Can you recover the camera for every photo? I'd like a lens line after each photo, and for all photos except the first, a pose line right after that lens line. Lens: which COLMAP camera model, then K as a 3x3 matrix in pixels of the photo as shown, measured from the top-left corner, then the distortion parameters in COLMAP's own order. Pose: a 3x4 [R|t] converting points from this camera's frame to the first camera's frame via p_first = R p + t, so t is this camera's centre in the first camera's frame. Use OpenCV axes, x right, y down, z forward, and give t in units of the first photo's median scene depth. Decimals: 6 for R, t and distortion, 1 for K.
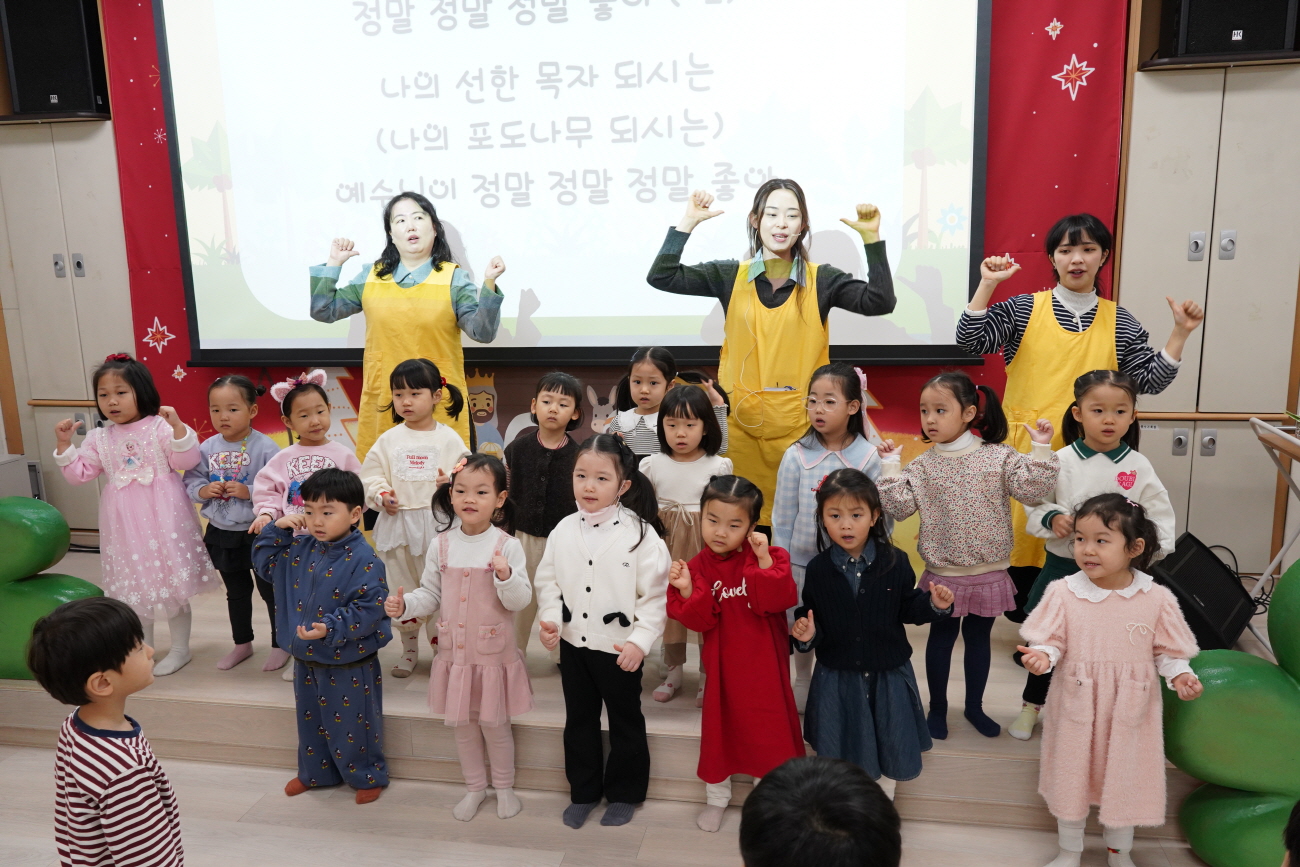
lens RADIAL K [[1065.0, 0, 655.2], [0, 1065.0, 431.5], [0, 0, 1]] dist [0.015302, 0.015736]
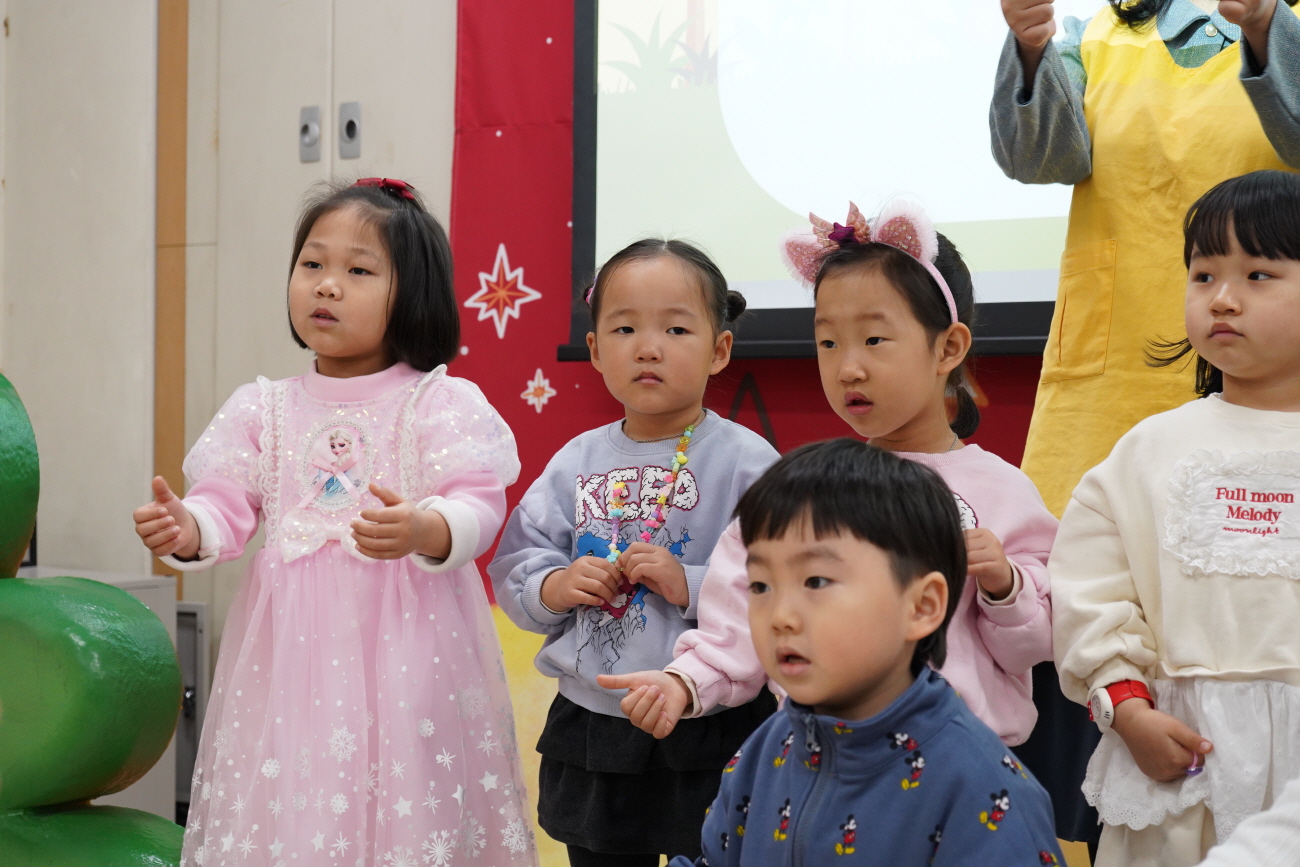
lens RADIAL K [[2072.0, 0, 650.7], [0, 2072.0, 424.8], [0, 0, 1]] dist [0.060524, 0.000000]
pose [[0.926428, 0.021945, -0.375833, -0.165716], [-0.102622, 0.975215, -0.196020, 0.130207], [0.362216, 0.220167, 0.905719, 0.444758]]
